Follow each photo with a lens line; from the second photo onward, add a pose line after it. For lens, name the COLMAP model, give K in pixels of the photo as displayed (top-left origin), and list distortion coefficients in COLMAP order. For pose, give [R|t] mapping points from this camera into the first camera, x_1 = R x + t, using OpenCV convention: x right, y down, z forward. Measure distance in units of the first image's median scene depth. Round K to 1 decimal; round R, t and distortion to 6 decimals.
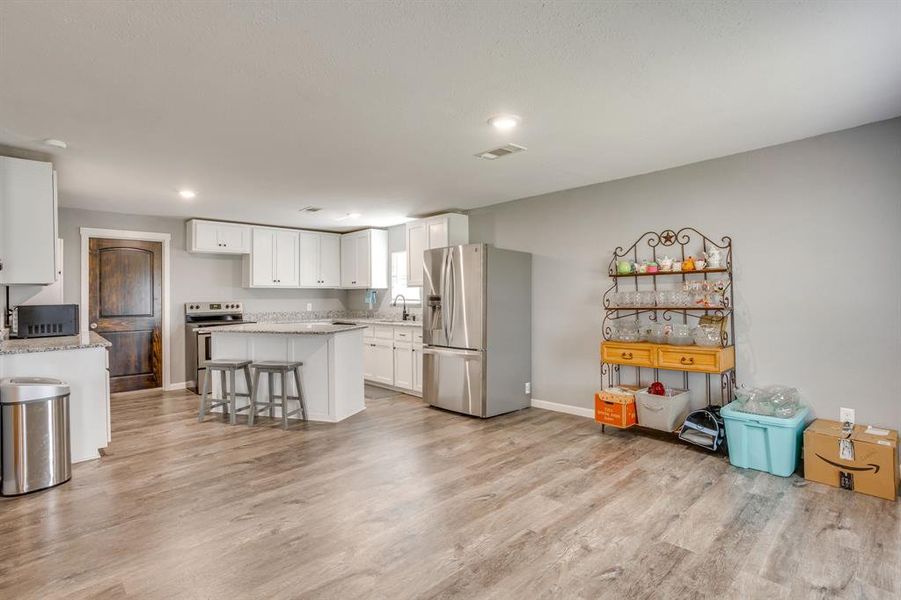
lens RADIAL K [[460.7, 0, 436.1], [0, 460.7, 294.7], [0, 0, 1]] dist [0.006394, 0.010447]
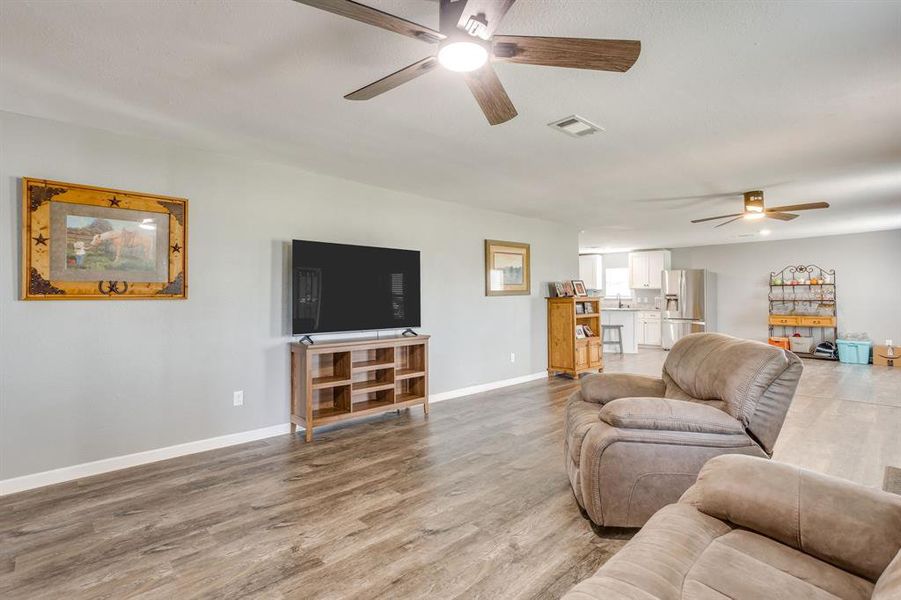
lens RADIAL K [[447.0, 0, 426.5], [0, 447.0, 286.3], [0, 0, 1]] dist [-0.034710, 0.020812]
pose [[0.999873, 0.011769, -0.010706, -0.895898], [-0.011960, 0.999767, -0.017954, 0.014175], [0.010493, 0.018080, 0.999781, -0.799184]]
